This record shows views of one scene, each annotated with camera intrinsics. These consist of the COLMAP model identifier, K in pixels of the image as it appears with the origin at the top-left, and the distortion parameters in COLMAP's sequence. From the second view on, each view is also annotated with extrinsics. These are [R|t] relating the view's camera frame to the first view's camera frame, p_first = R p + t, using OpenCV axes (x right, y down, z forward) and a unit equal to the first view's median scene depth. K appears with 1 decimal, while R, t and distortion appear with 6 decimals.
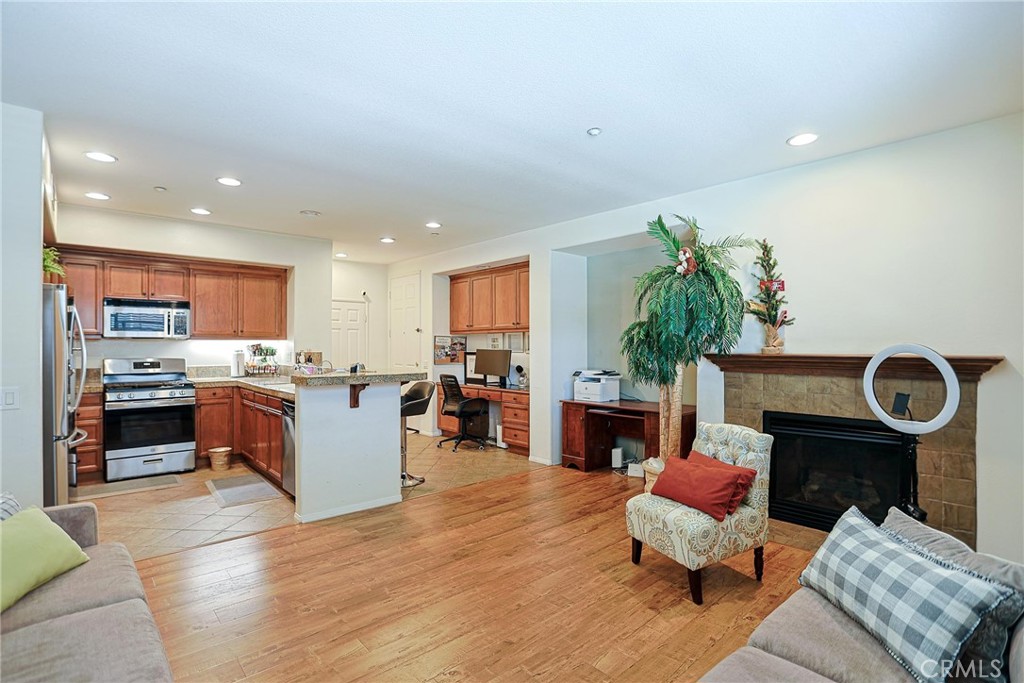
lens RADIAL K [[500.1, 0, 519.7], [0, 500.1, 343.4], [0, 0, 1]] dist [-0.037379, 0.008635]
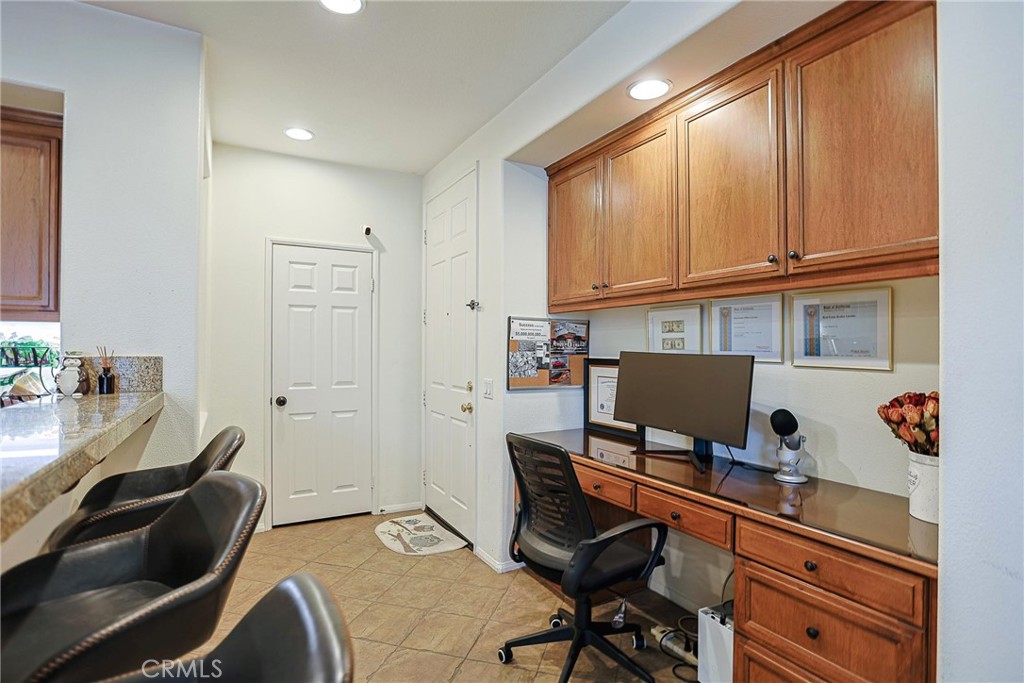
lens RADIAL K [[500.1, 0, 514.7], [0, 500.1, 344.7], [0, 0, 1]] dist [-0.037379, 0.008635]
pose [[0.973873, 0.003823, -0.227063, -0.094056], [-0.004020, 0.999992, -0.000405, 0.008368], [0.227060, 0.001308, 0.973880, 0.757663]]
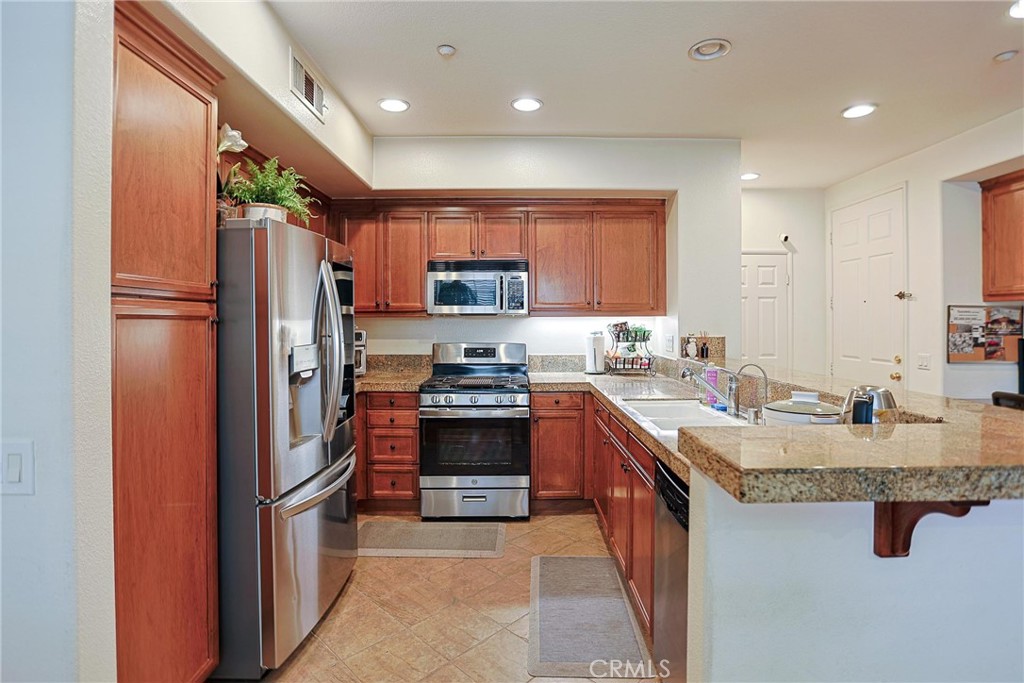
lens RADIAL K [[500.1, 0, 521.7], [0, 500.1, 321.4], [0, 0, 1]] dist [-0.037379, 0.008635]
pose [[0.751774, 0.000711, -0.659421, -0.205843], [0.004371, 0.999972, 0.006062, -0.004886], [0.659407, -0.007440, 0.751750, 0.436921]]
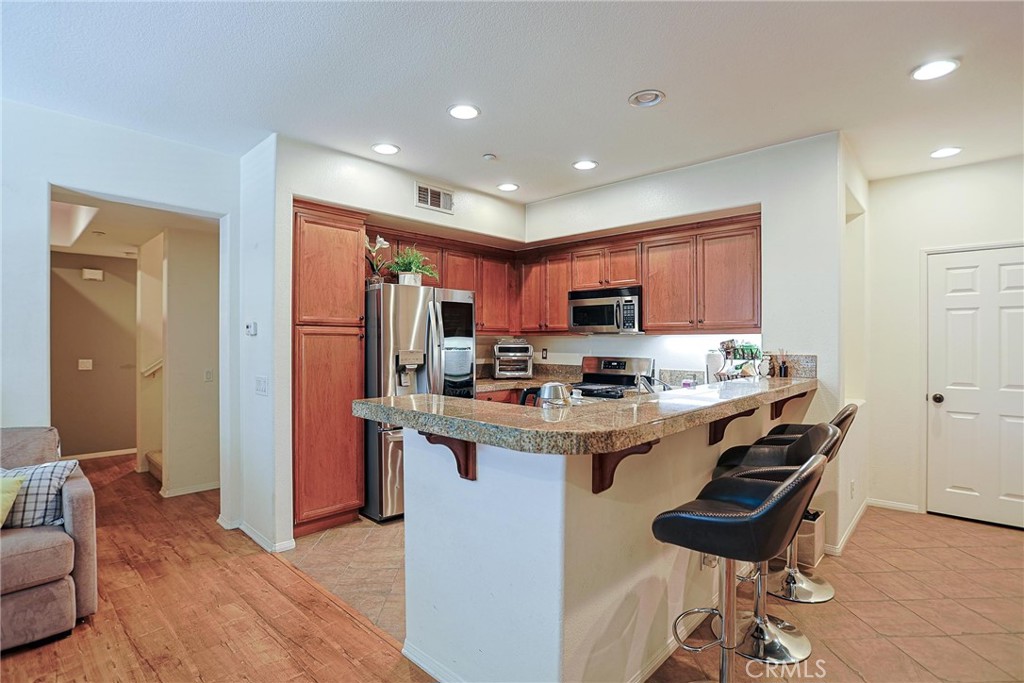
lens RADIAL K [[500.1, 0, 511.3], [0, 500.1, 346.7], [0, 0, 1]] dist [-0.037379, 0.008635]
pose [[0.075478, 0.010552, -0.997092, 0.084007], [0.001449, 0.999942, 0.010692, 0.002282], [0.997146, -0.002252, 0.075458, 0.674675]]
